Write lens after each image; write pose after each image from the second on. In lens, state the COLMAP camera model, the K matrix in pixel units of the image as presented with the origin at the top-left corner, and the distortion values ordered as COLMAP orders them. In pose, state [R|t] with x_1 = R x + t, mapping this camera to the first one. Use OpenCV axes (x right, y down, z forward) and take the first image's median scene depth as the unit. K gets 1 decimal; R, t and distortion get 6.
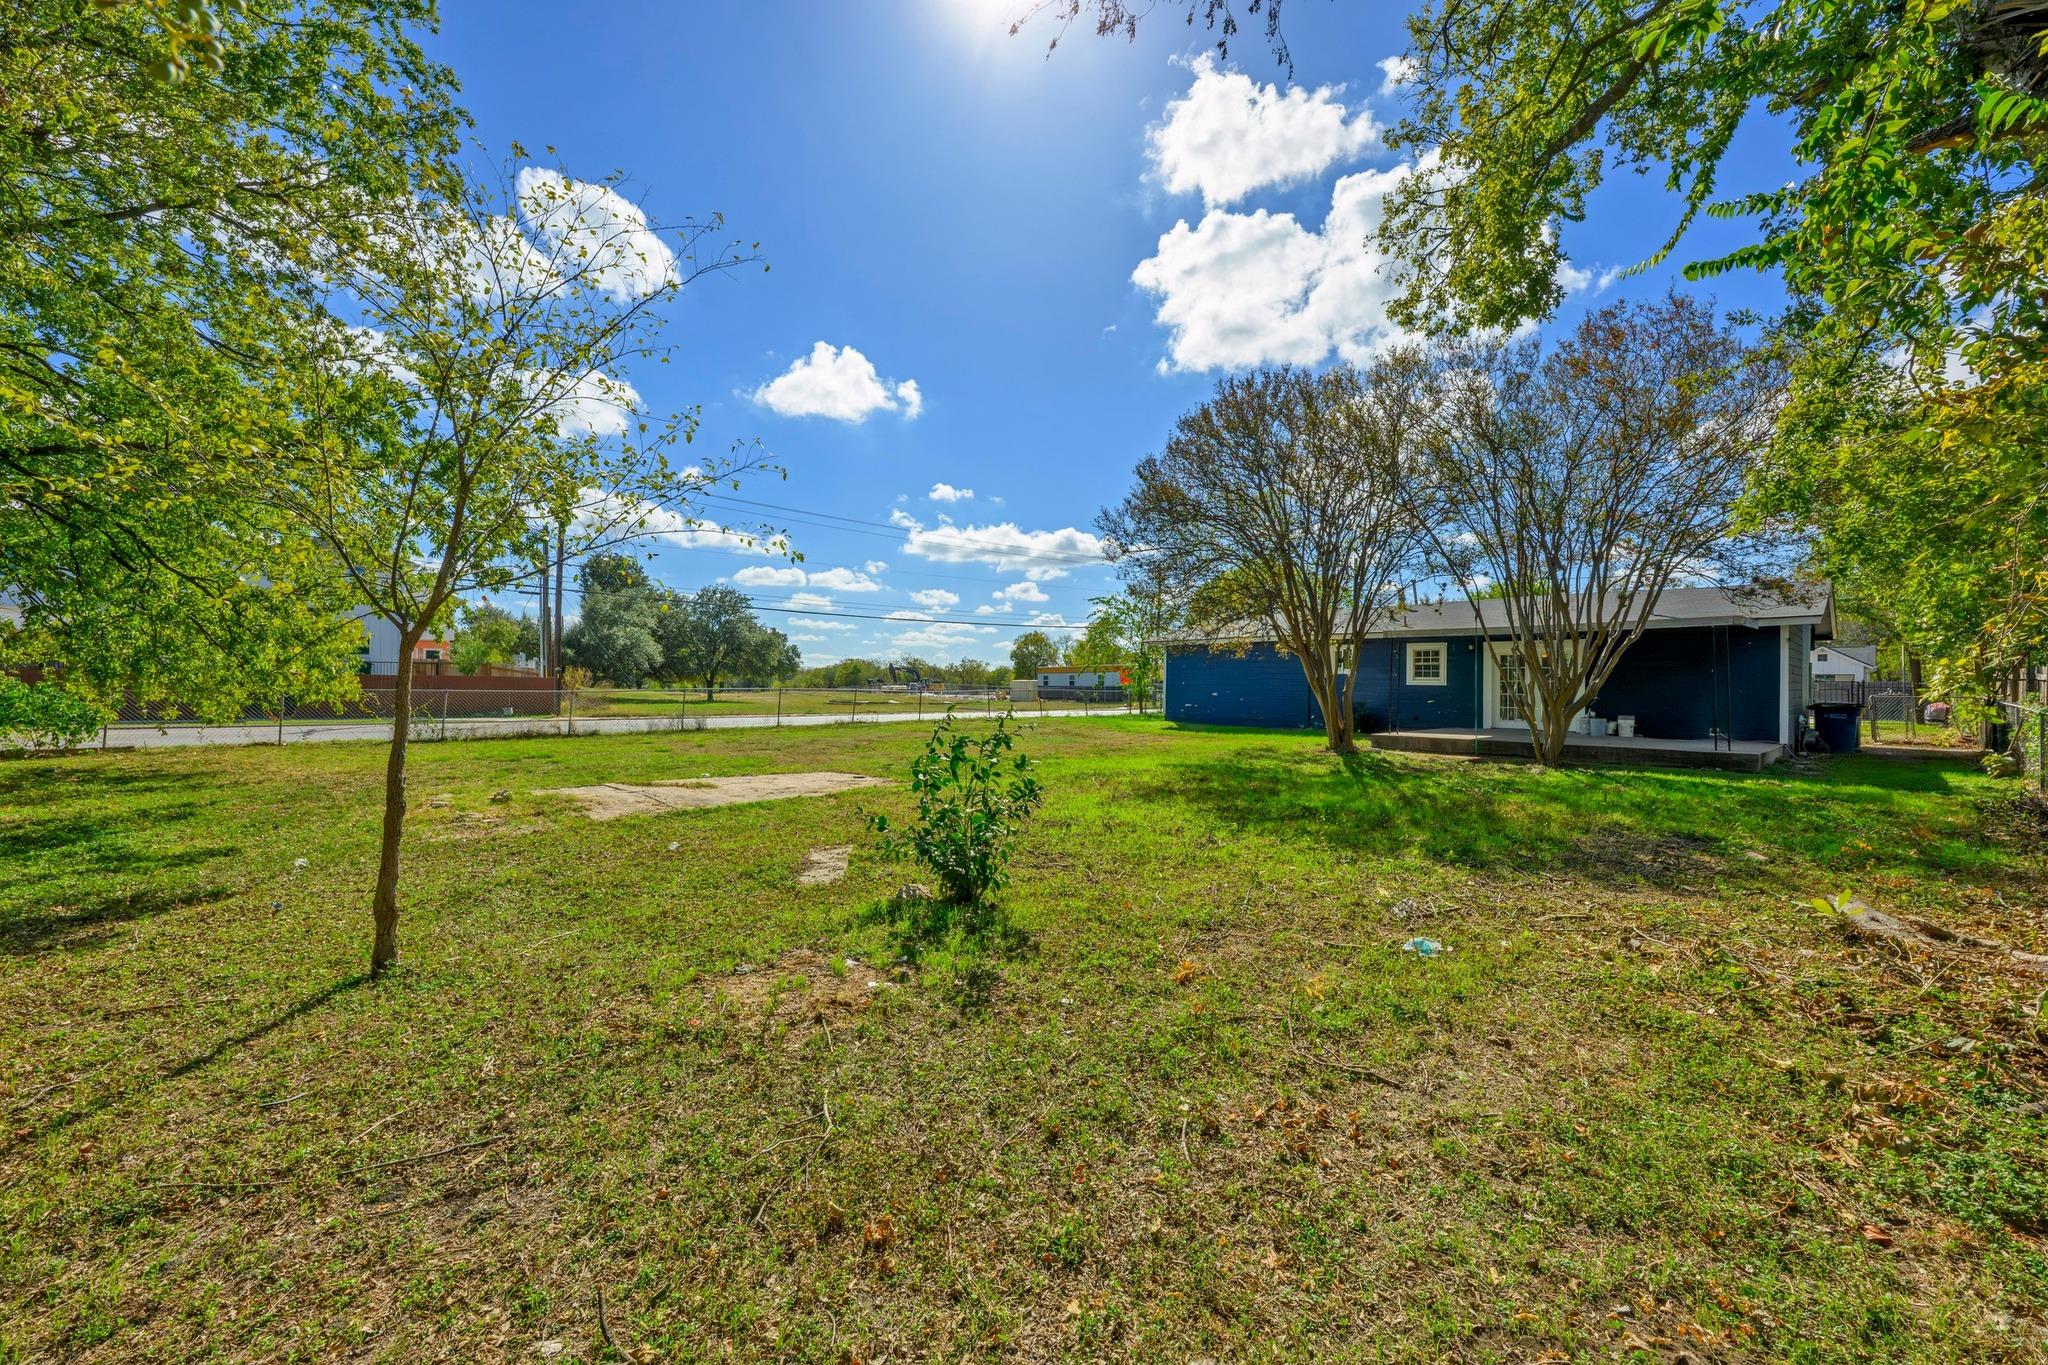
lens RADIAL K [[823.5, 0, 1070.2], [0, 823.5, 678.9], [0, 0, 1]] dist [-0.000524, 0.000151]
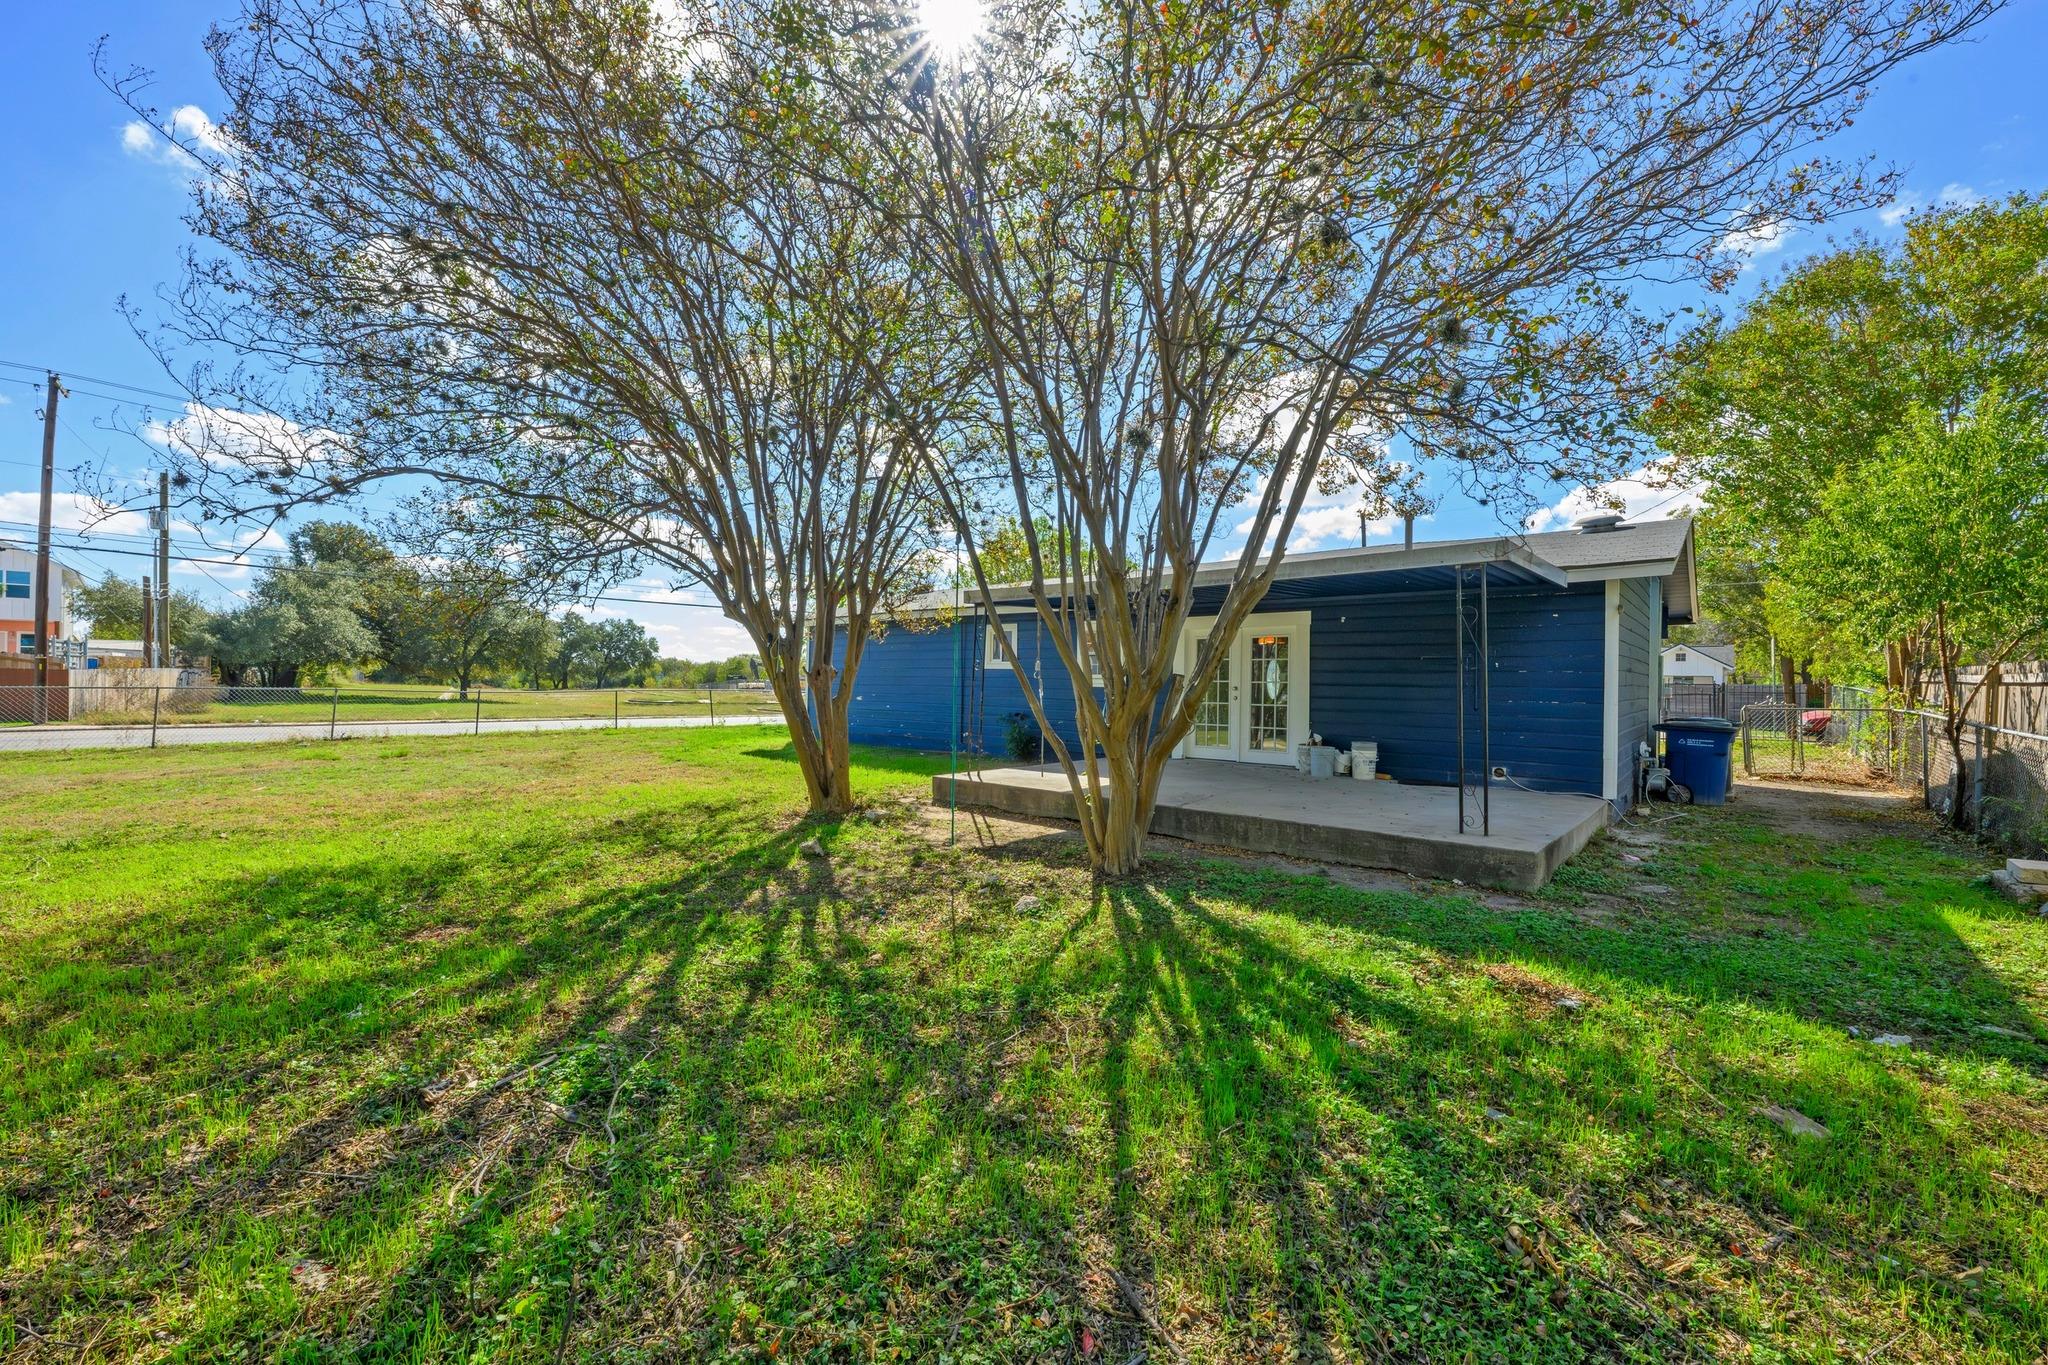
lens RADIAL K [[823.5, 0, 1062.2], [0, 823.5, 686.5], [0, 0, 1]] dist [-0.000524, 0.000151]
pose [[0.995446, 0.005001, 0.095194, 0.366791], [-0.006119, 0.999916, 0.011450, 0.000095], [-0.095129, -0.011980, 0.995393, 0.398228]]
